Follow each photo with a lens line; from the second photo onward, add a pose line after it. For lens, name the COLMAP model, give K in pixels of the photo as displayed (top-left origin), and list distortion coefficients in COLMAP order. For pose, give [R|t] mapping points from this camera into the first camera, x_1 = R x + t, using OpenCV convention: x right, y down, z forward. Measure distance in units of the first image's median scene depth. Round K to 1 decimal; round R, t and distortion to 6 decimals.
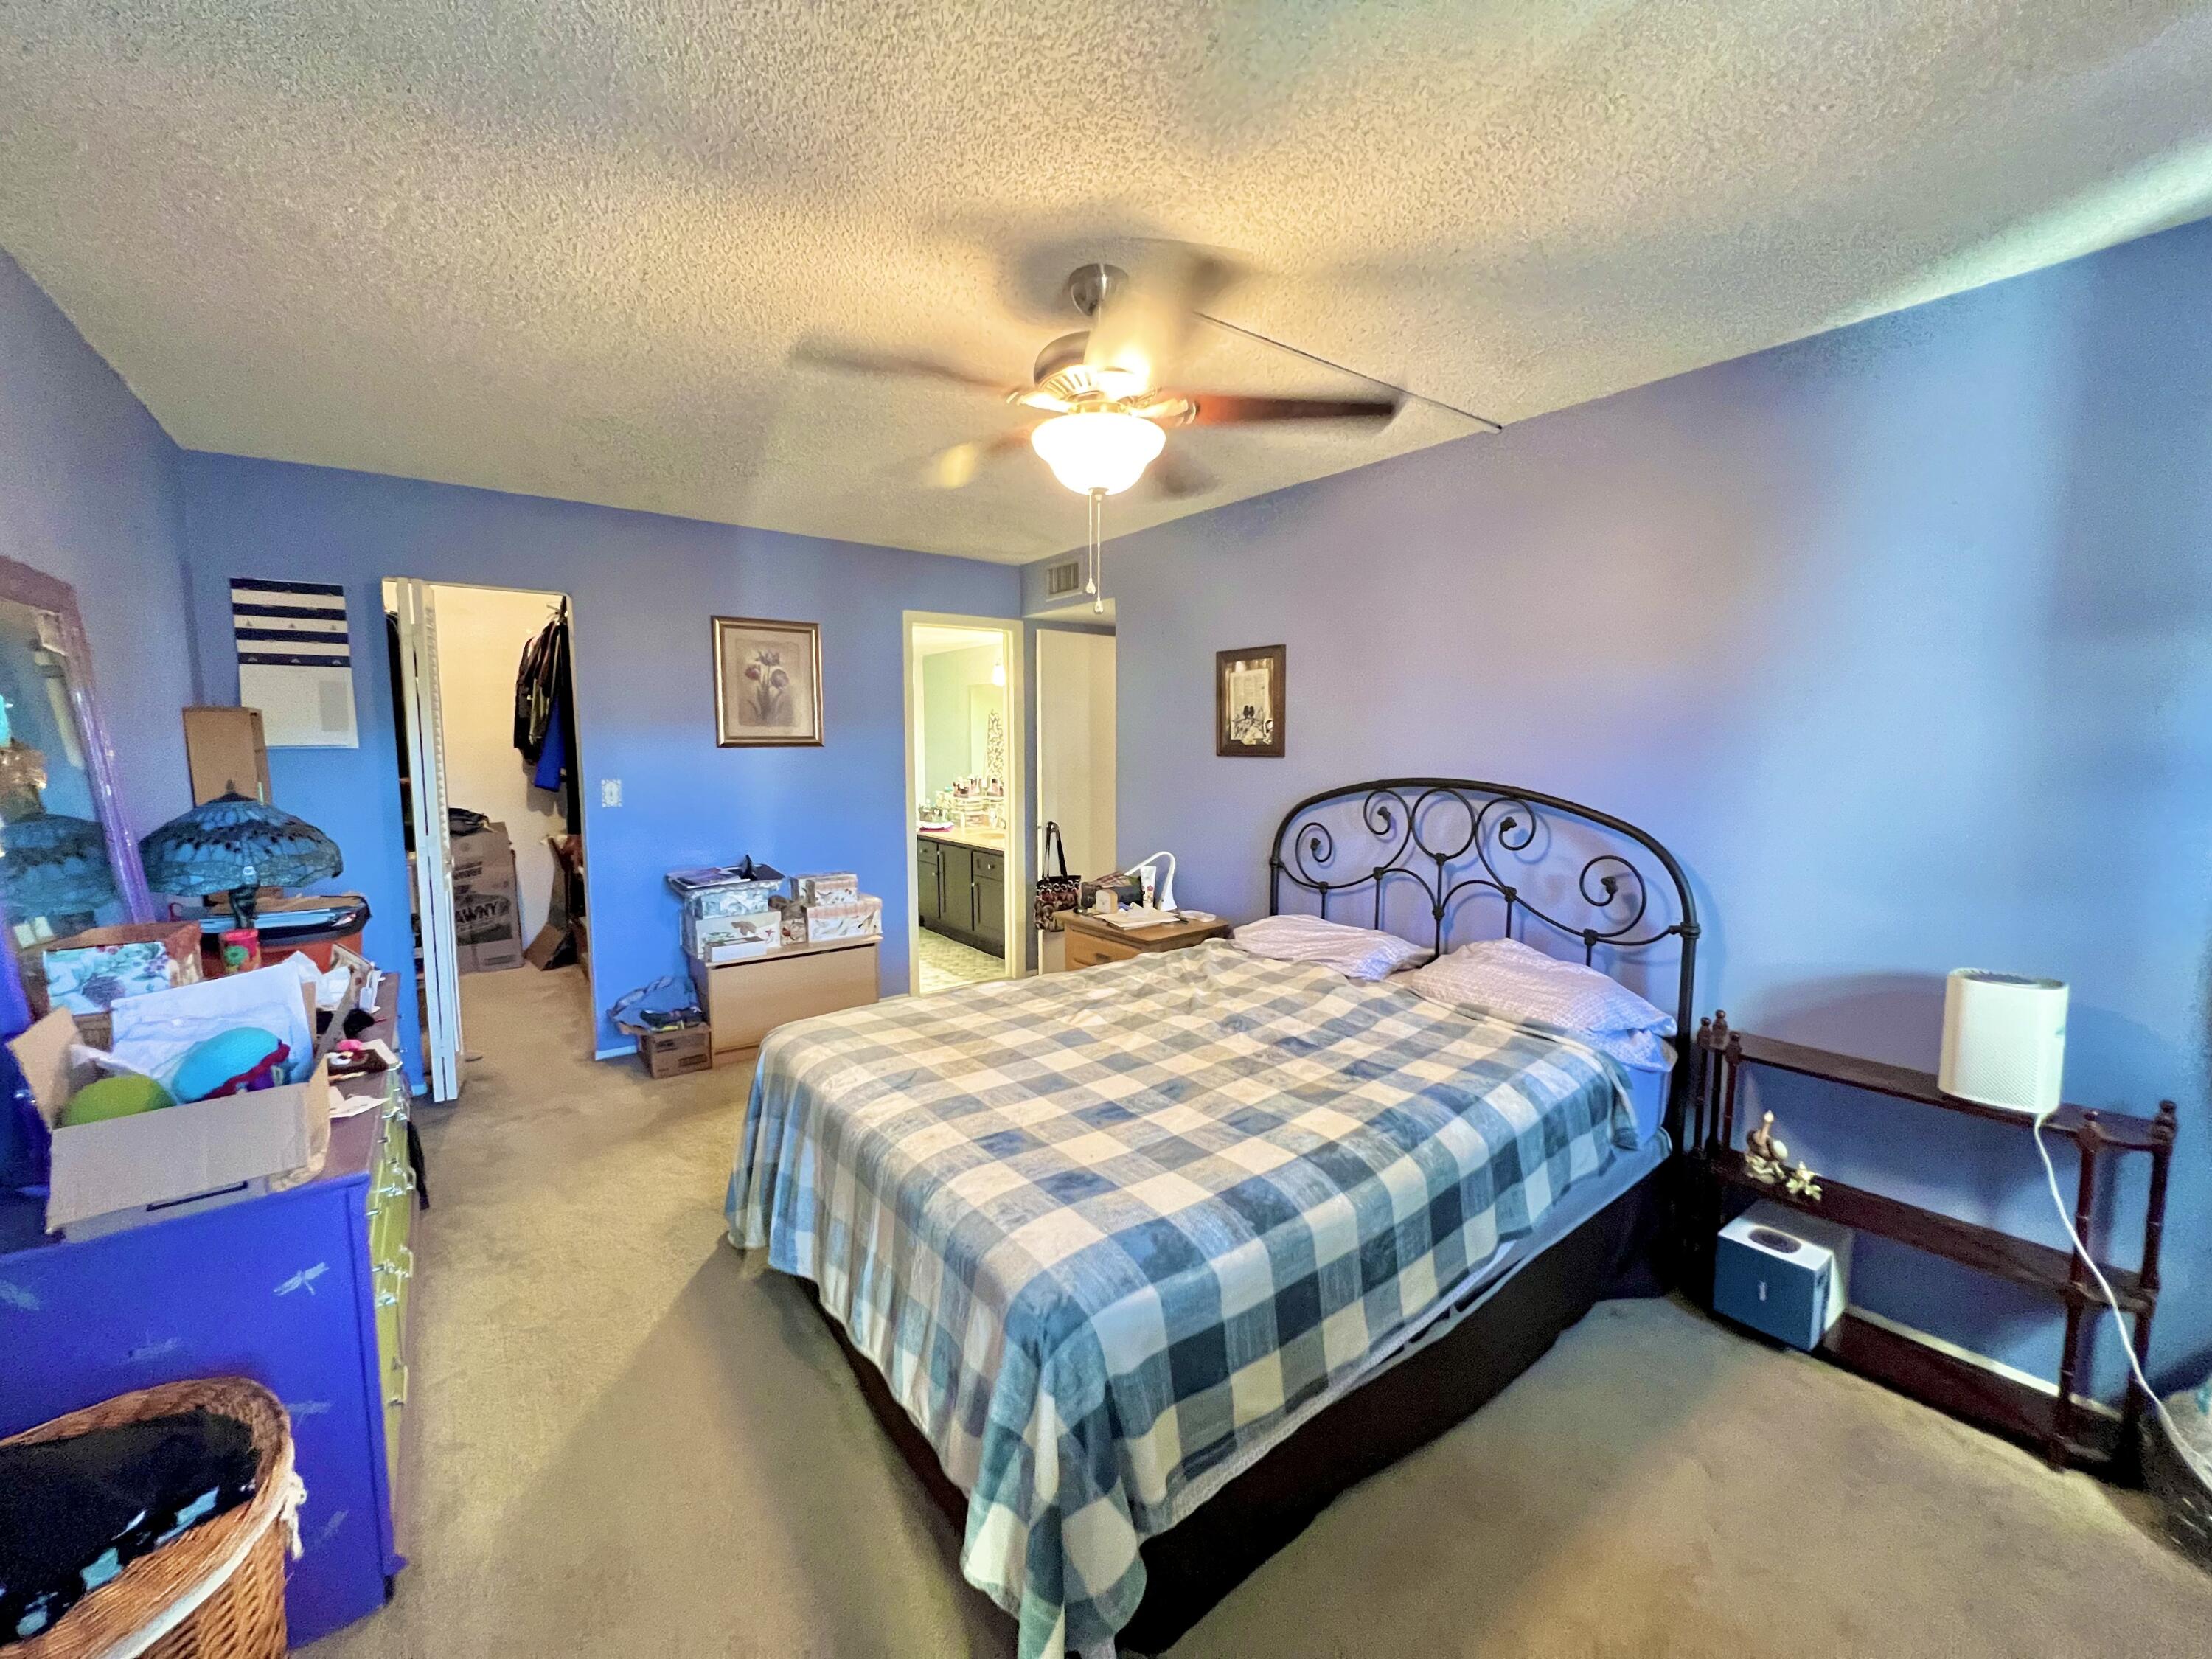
lens RADIAL K [[886.0, 0, 1102.3], [0, 886.0, 825.1], [0, 0, 1]] dist [0.000617, 0.000463]
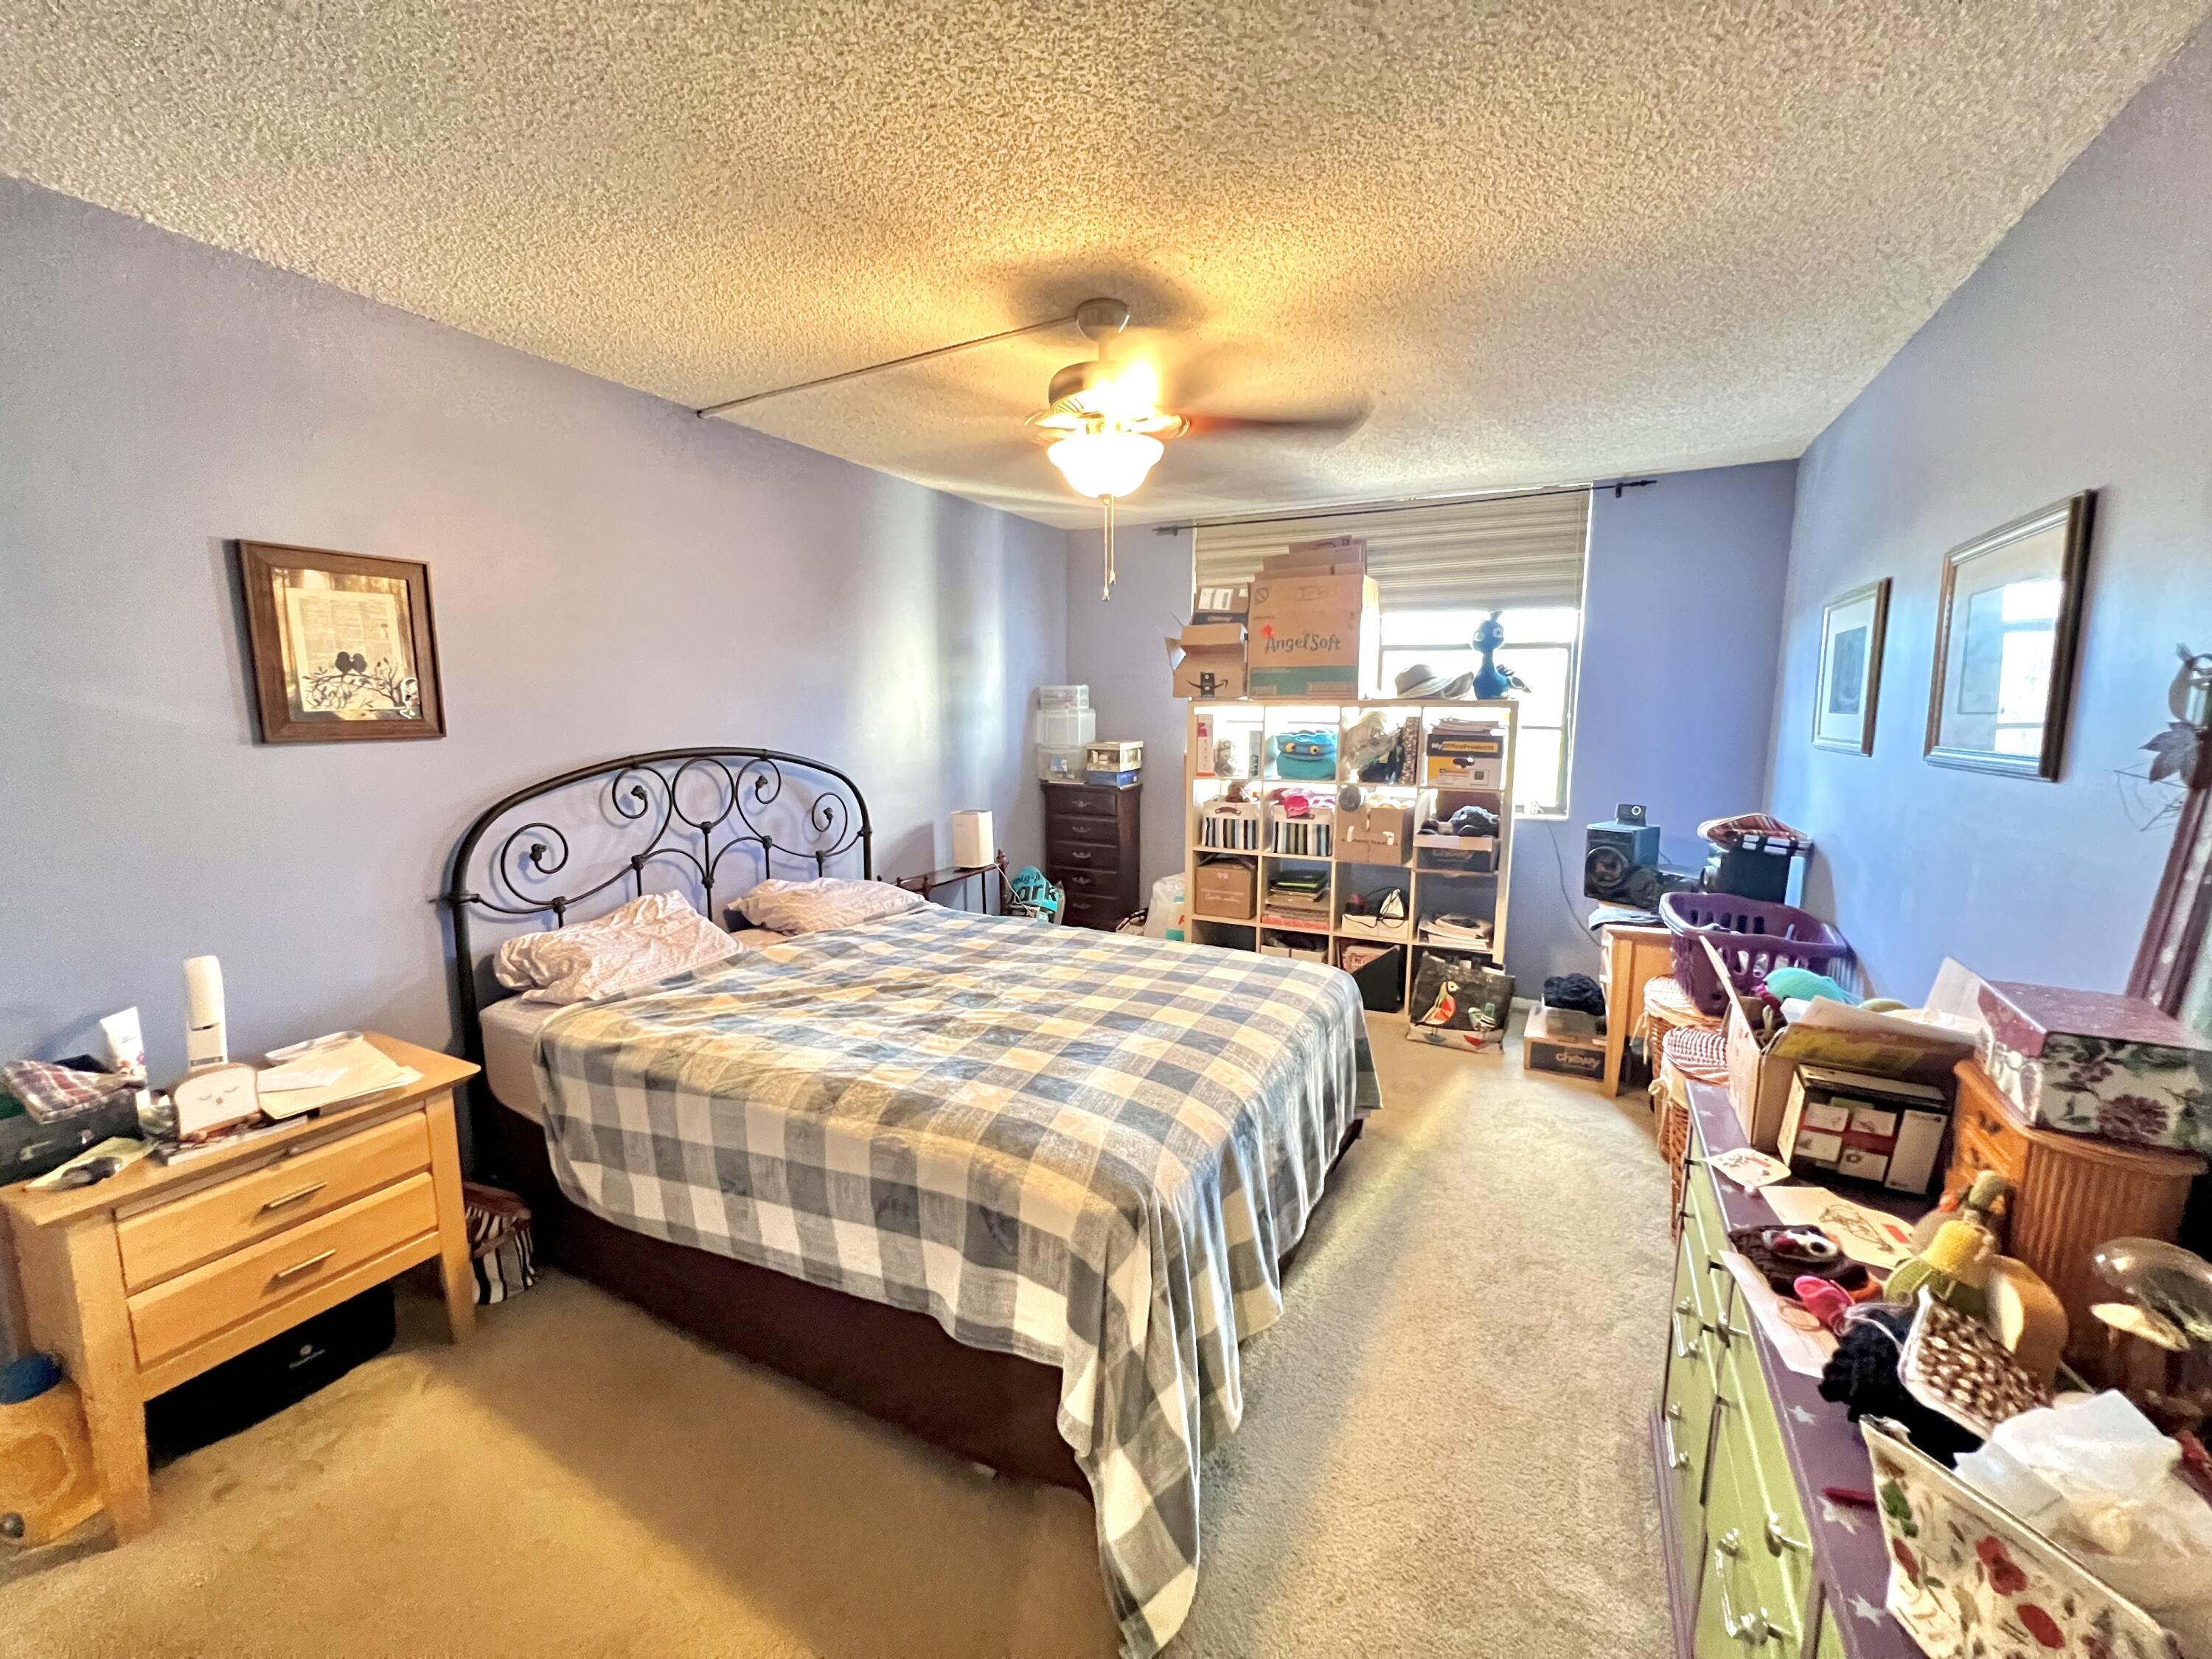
lens RADIAL K [[886.0, 0, 1101.1], [0, 886.0, 824.1], [0, 0, 1]] dist [0.000617, 0.000463]
pose [[-0.409689, -0.121759, 0.904063, -0.594448], [0.095192, 0.979935, 0.175116, -0.082388], [-0.907245, 0.157802, -0.389878, 0.824791]]
